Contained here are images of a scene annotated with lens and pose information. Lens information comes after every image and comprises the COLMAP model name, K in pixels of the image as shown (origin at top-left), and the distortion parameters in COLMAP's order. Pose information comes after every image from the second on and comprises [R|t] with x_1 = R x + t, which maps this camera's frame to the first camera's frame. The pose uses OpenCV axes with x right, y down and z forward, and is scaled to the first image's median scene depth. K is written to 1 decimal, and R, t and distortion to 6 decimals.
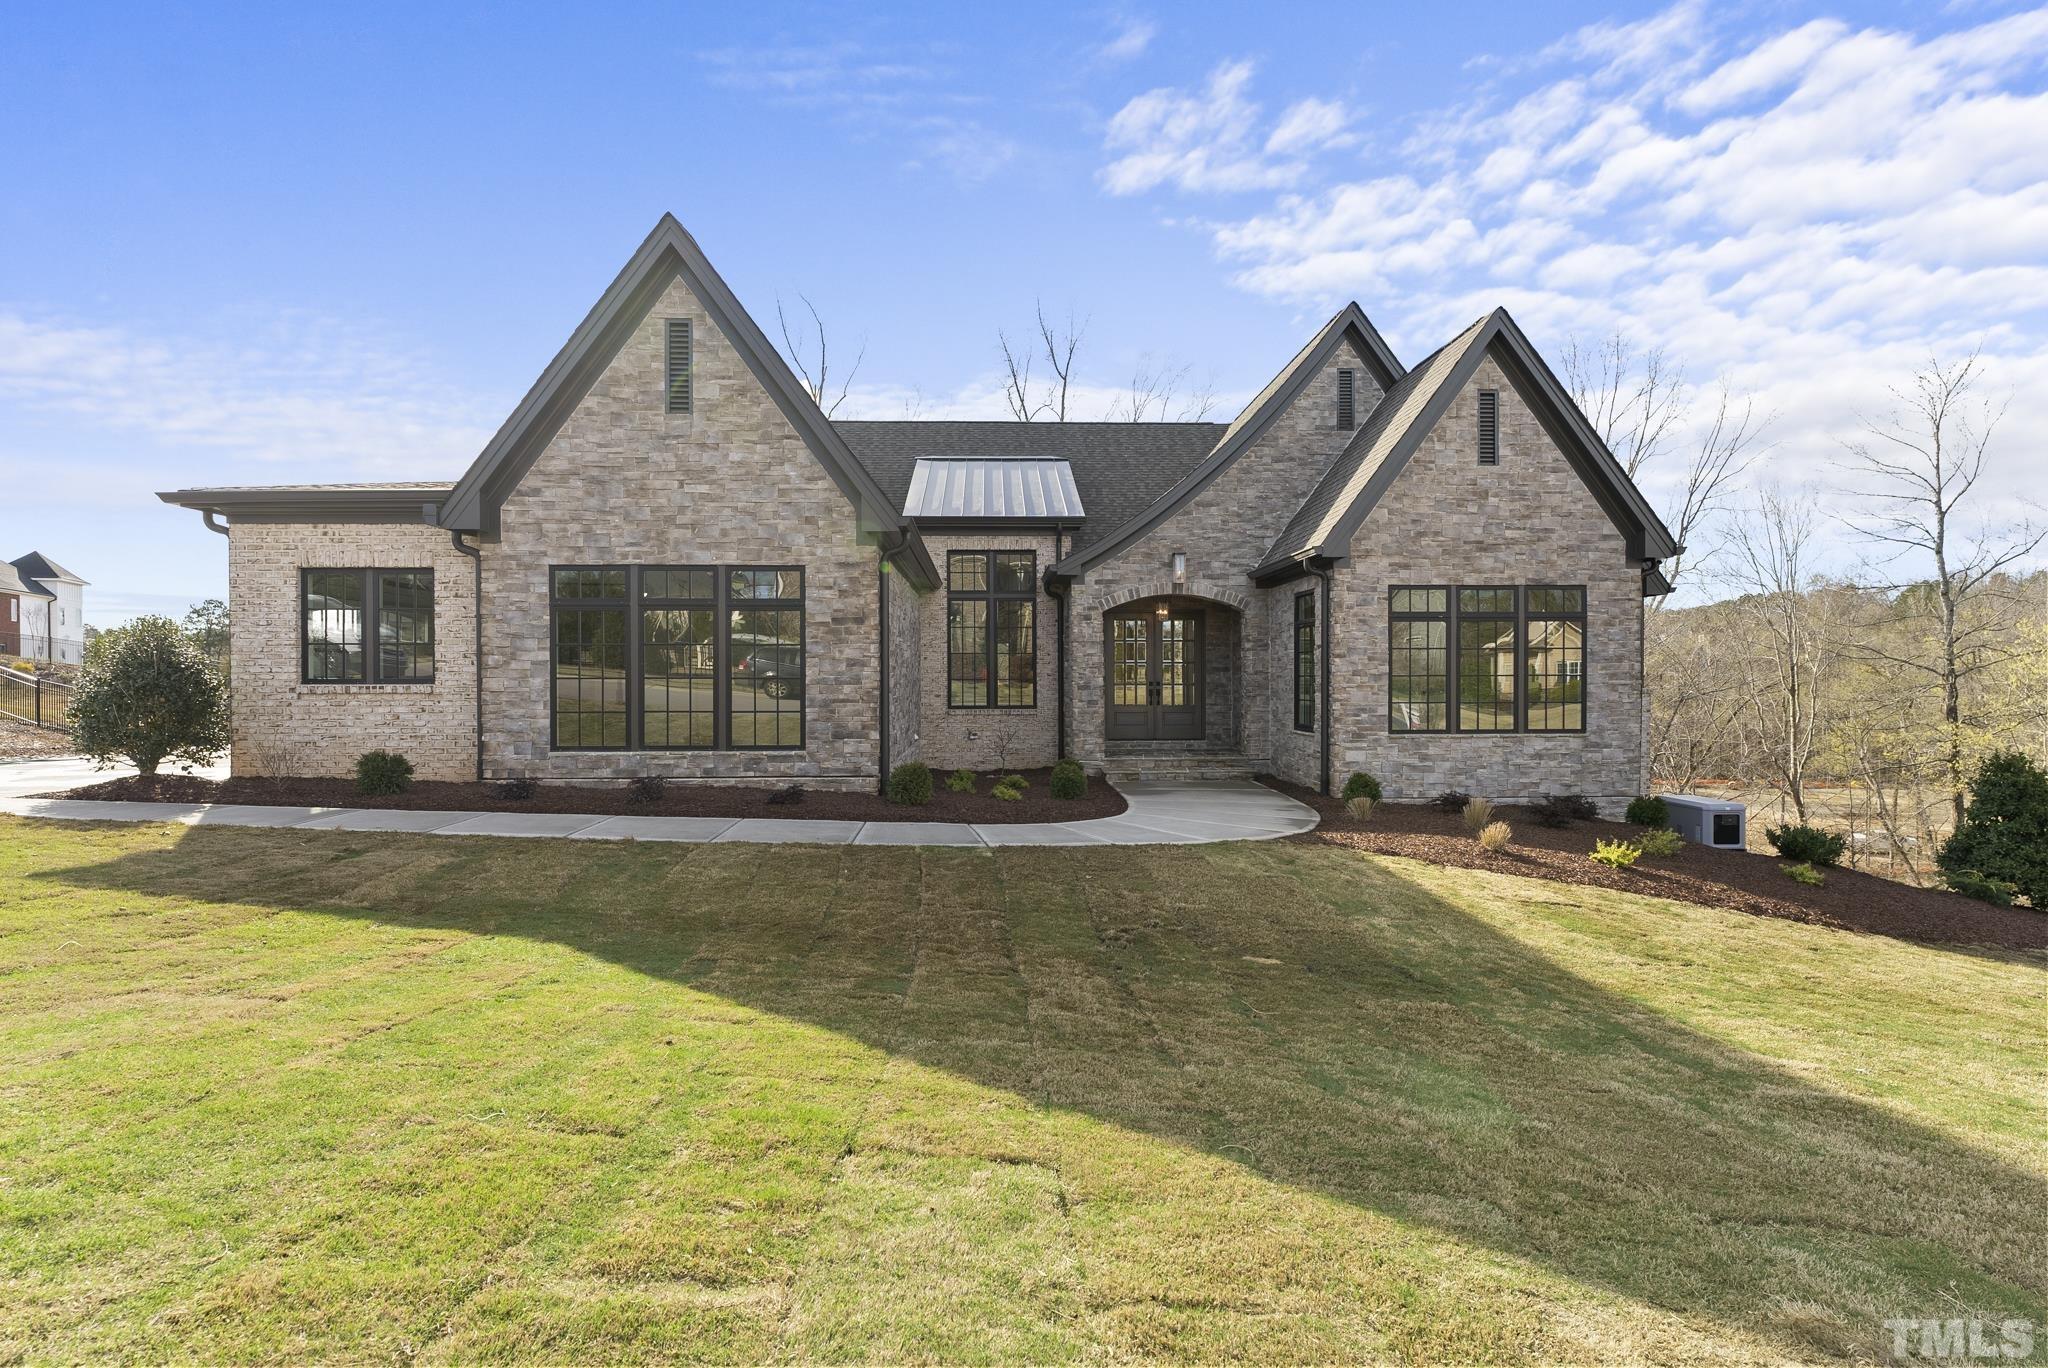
lens RADIAL K [[957.6, 0, 1024.0], [0, 957.6, 683.5], [0, 0, 1]] dist [-0.000938, 0.000120]
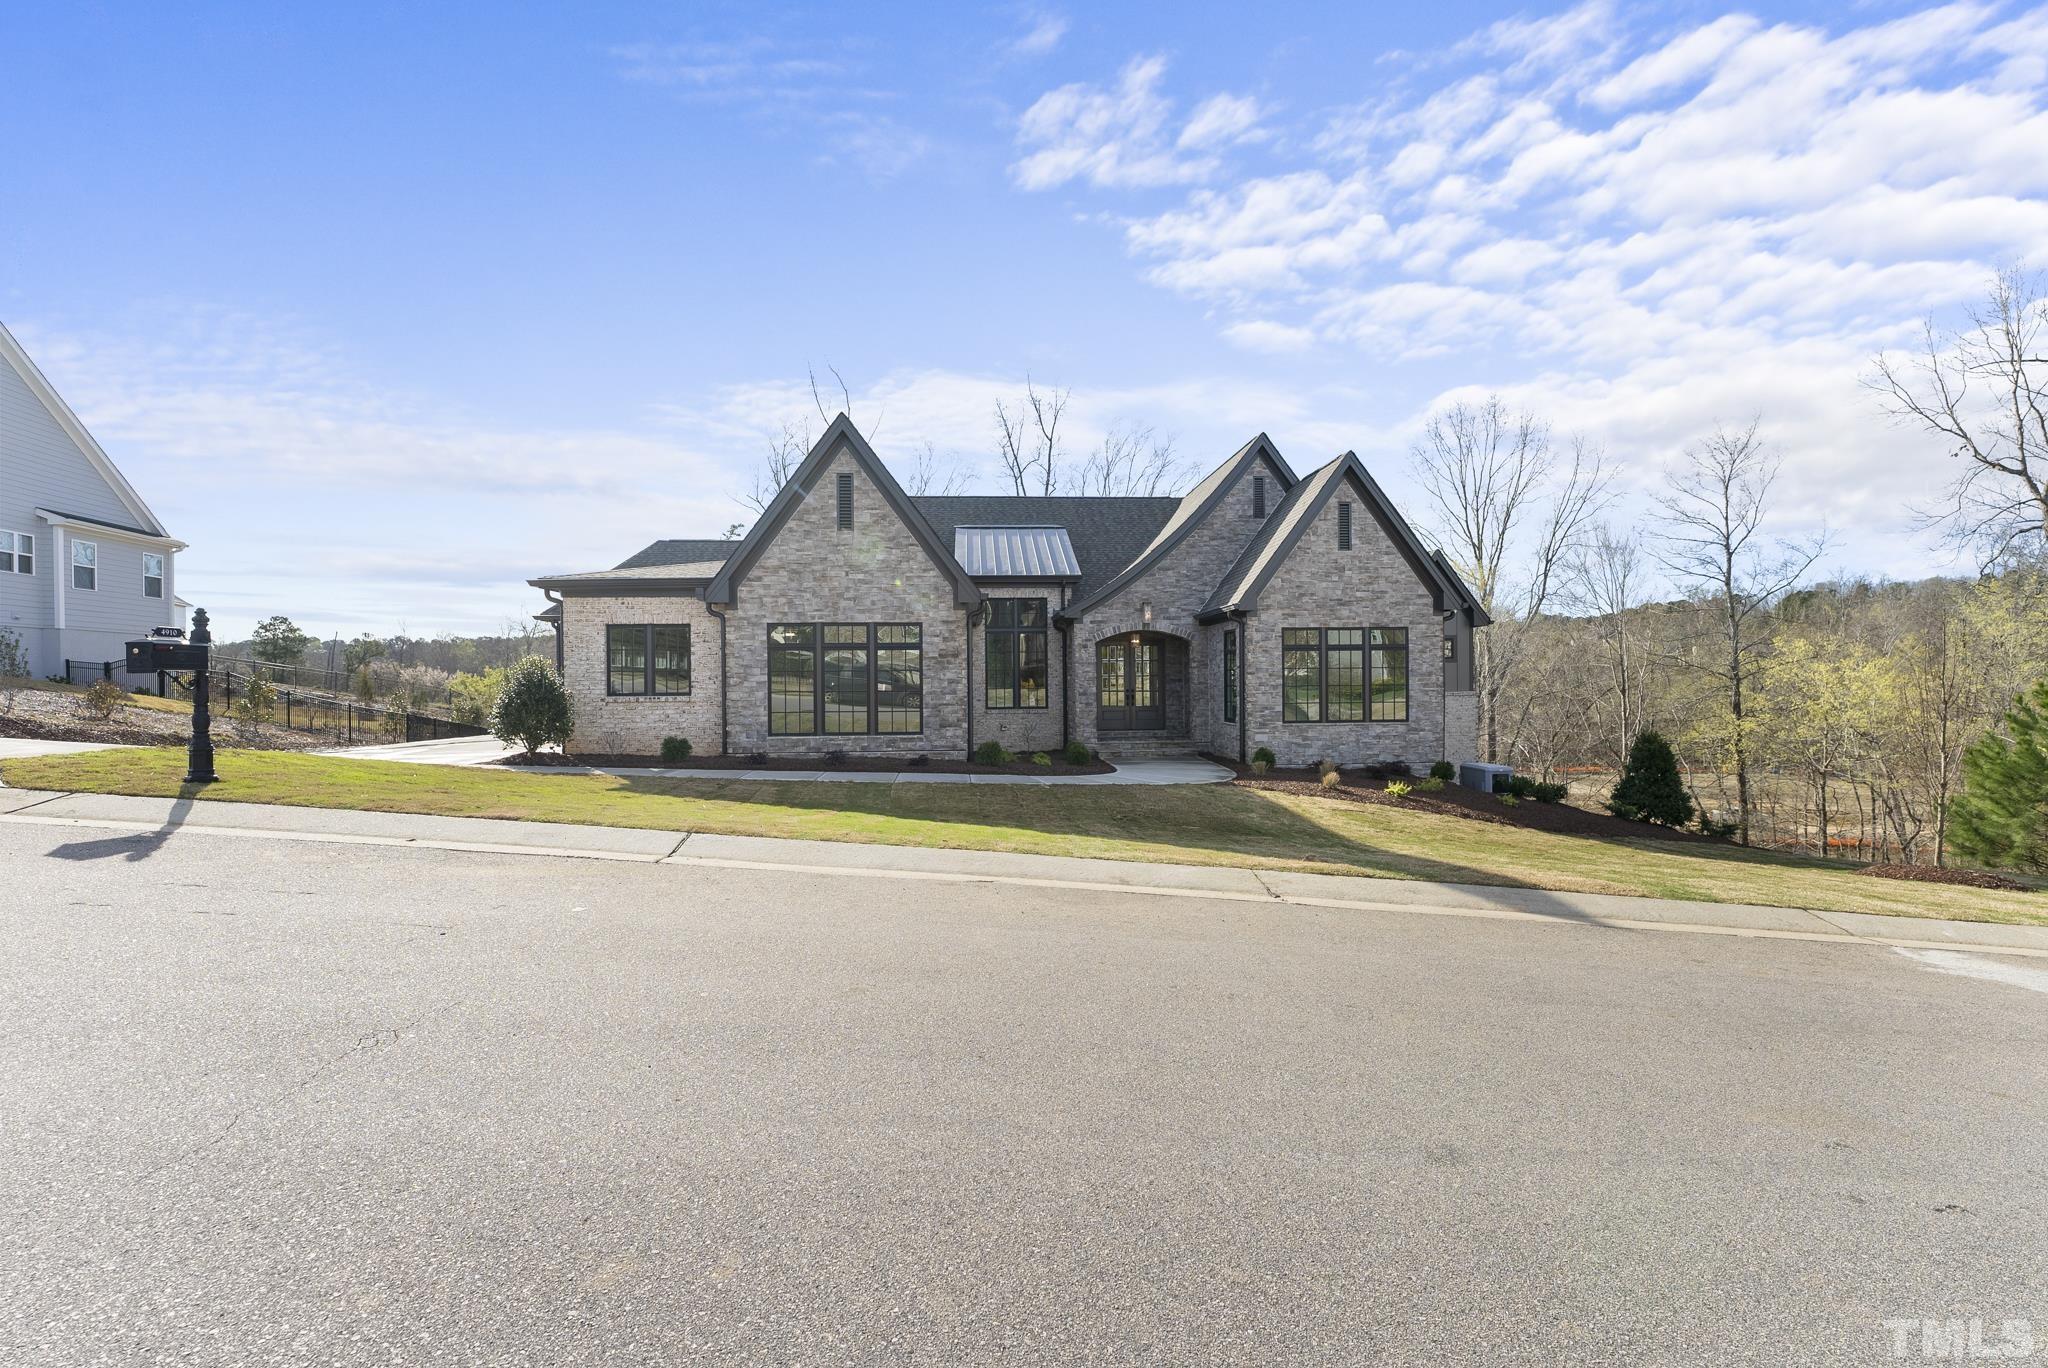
lens RADIAL K [[884.4, 0, 1022.0], [0, 884.4, 685.1], [0, 0, 1]] dist [0.000522, -0.000018]
pose [[0.999686, -0.006027, 0.024342, -0.078424], [0.006048, 0.999981, -0.000797, -0.010996], [-0.024336, 0.000944, 0.999703, -0.435238]]
